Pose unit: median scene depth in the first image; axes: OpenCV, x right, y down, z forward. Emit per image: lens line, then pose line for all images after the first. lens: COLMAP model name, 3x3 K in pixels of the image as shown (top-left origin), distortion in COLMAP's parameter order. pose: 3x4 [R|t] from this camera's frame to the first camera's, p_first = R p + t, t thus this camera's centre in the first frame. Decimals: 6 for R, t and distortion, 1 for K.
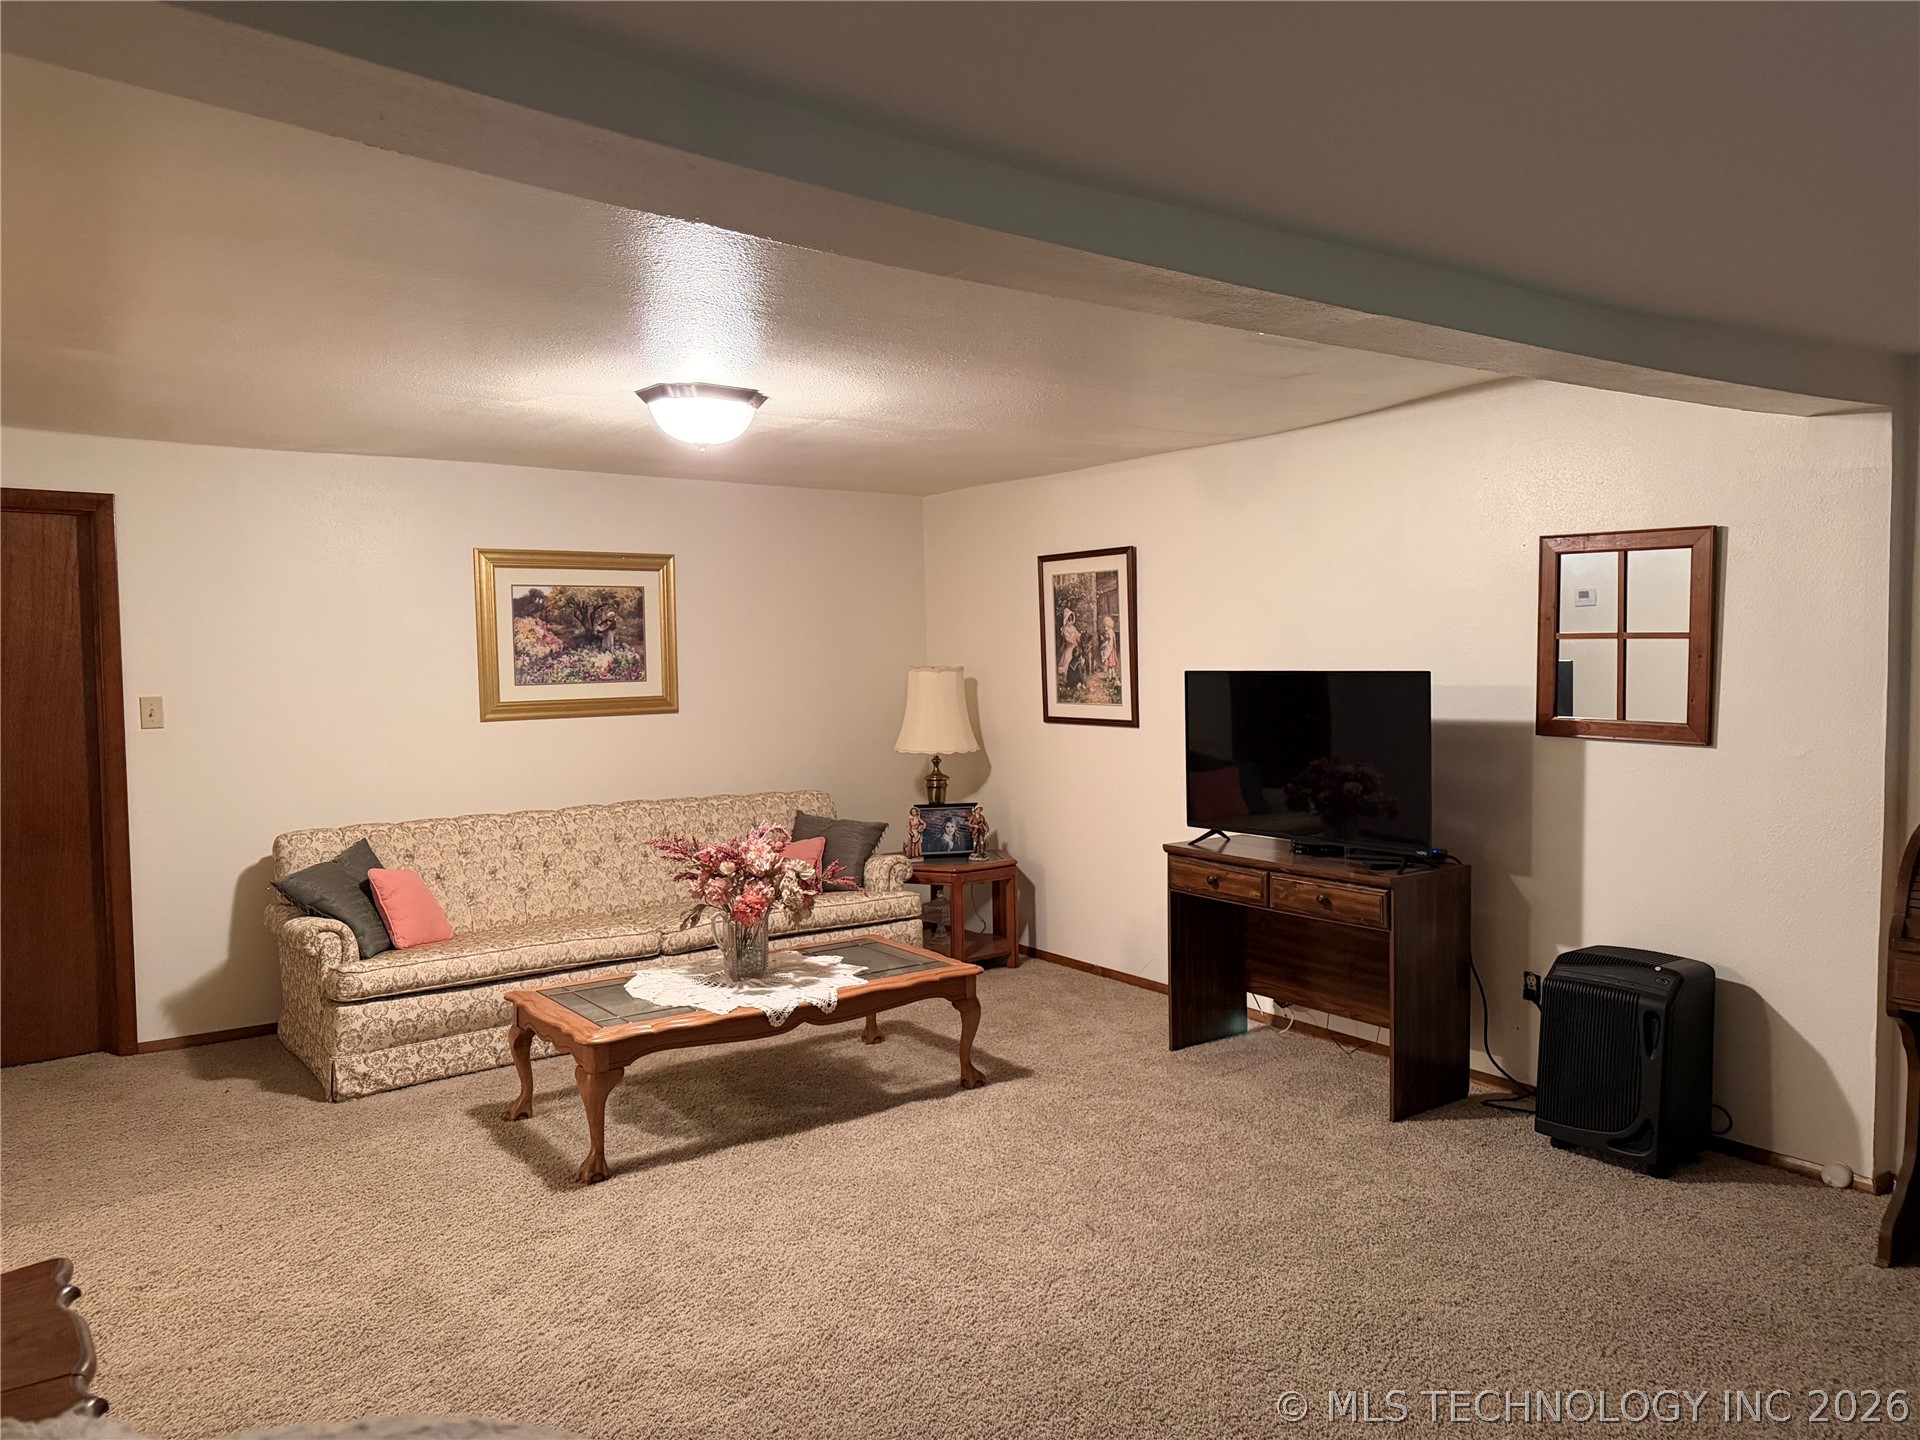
lens RADIAL K [[1339.0, 0, 941.5], [0, 1339.0, 726.3], [0, 0, 1]] dist [0.003340, -0.003114]
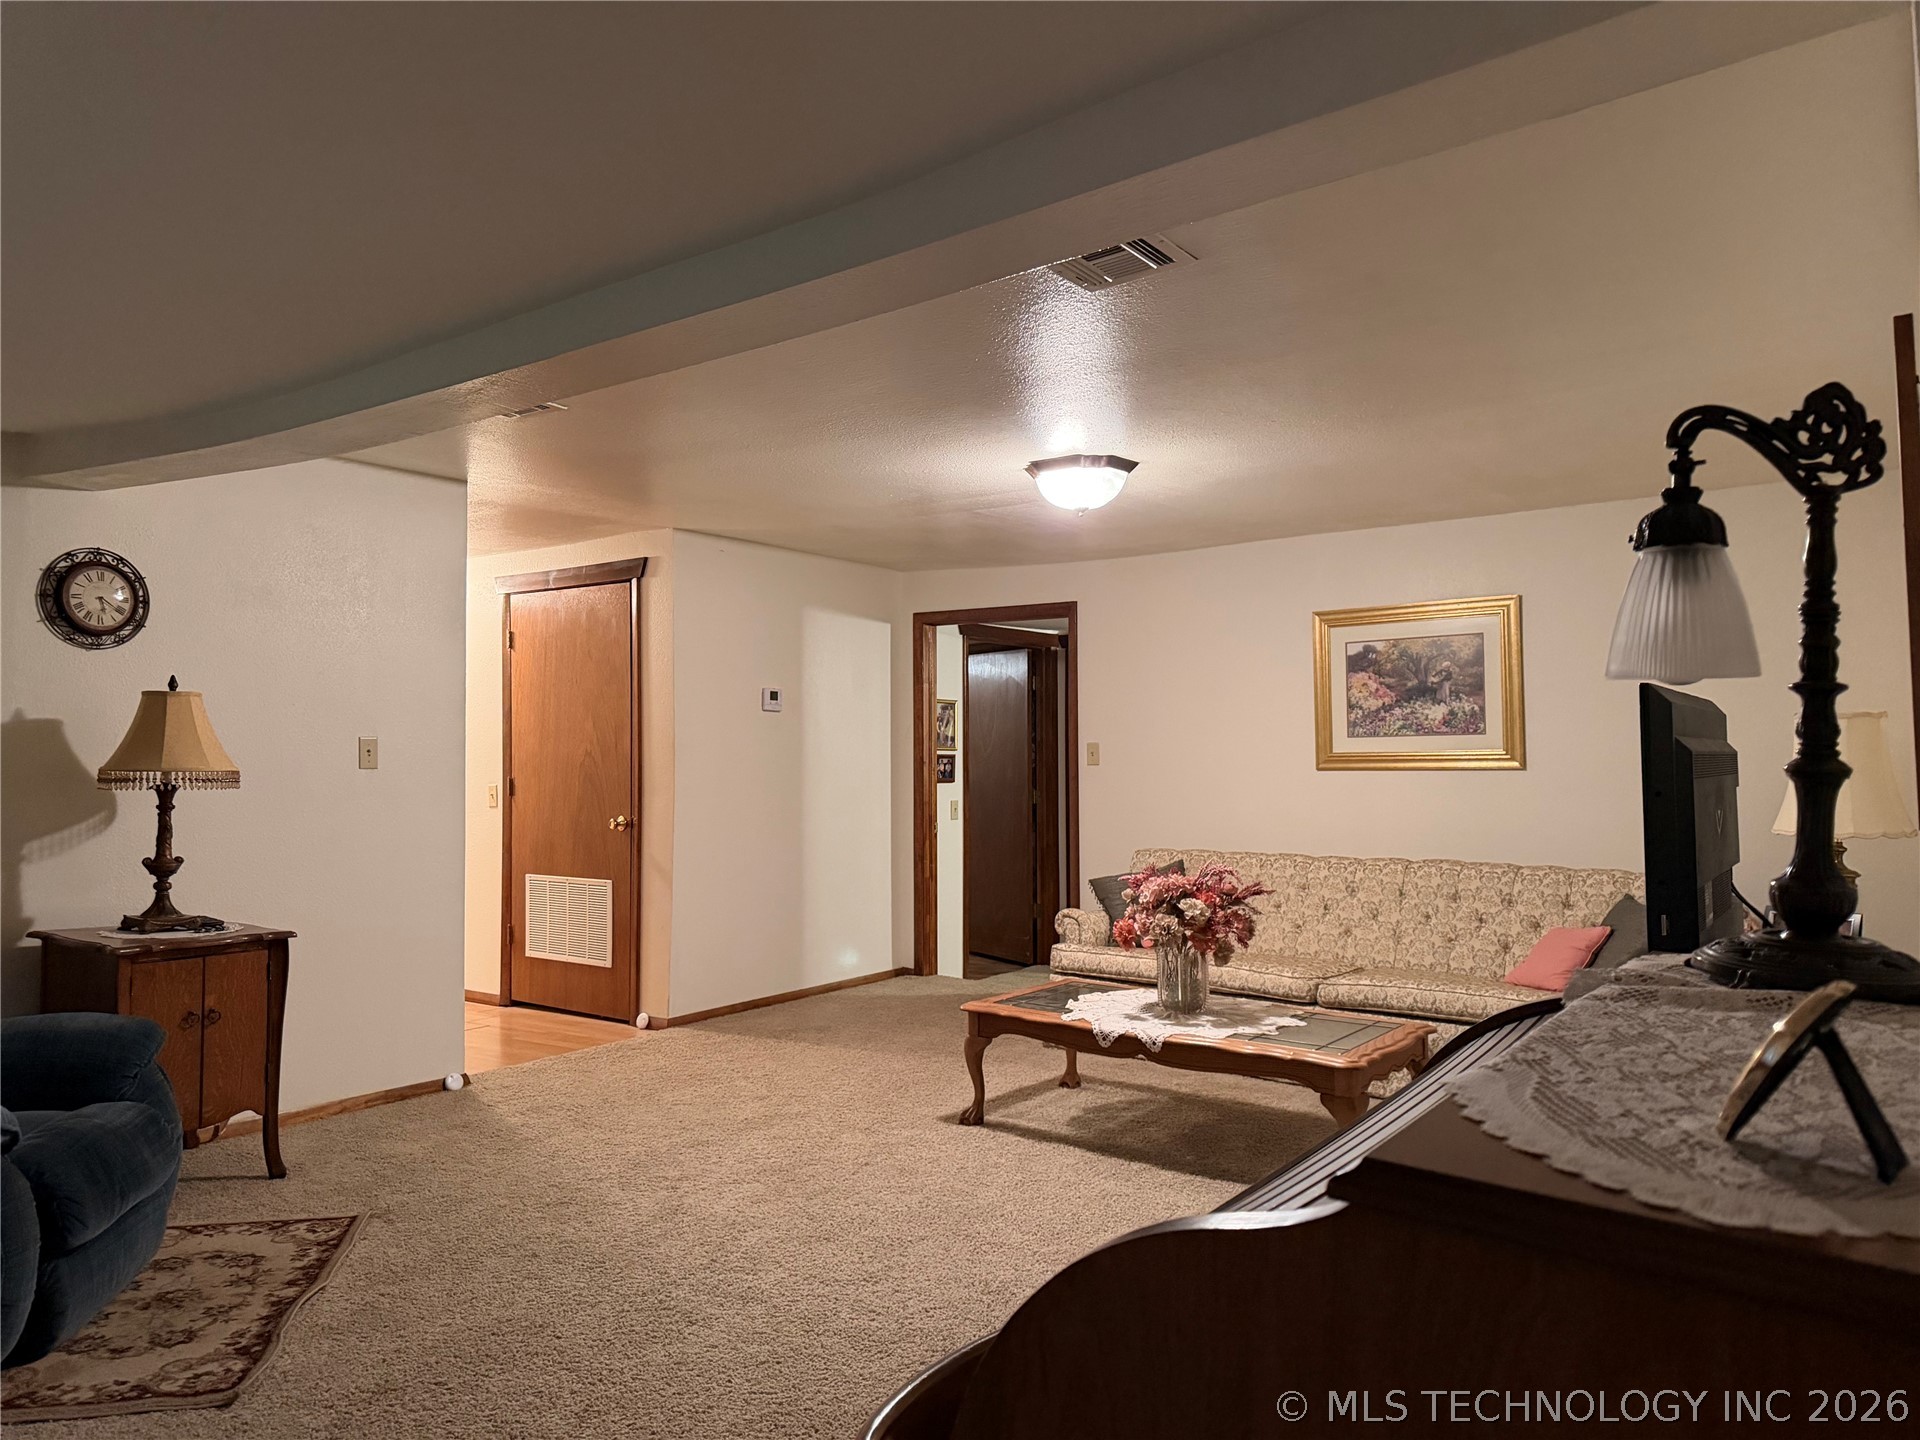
lens RADIAL K [[1339.0, 0, 940.0], [0, 1339.0, 708.6], [0, 0, 1]] dist [0.003340, -0.003114]
pose [[0.243448, -0.024967, -0.969593, 0.621537], [-0.050998, 0.997956, -0.038502, 0.003872], [0.968572, 0.058820, 0.241677, 0.429873]]
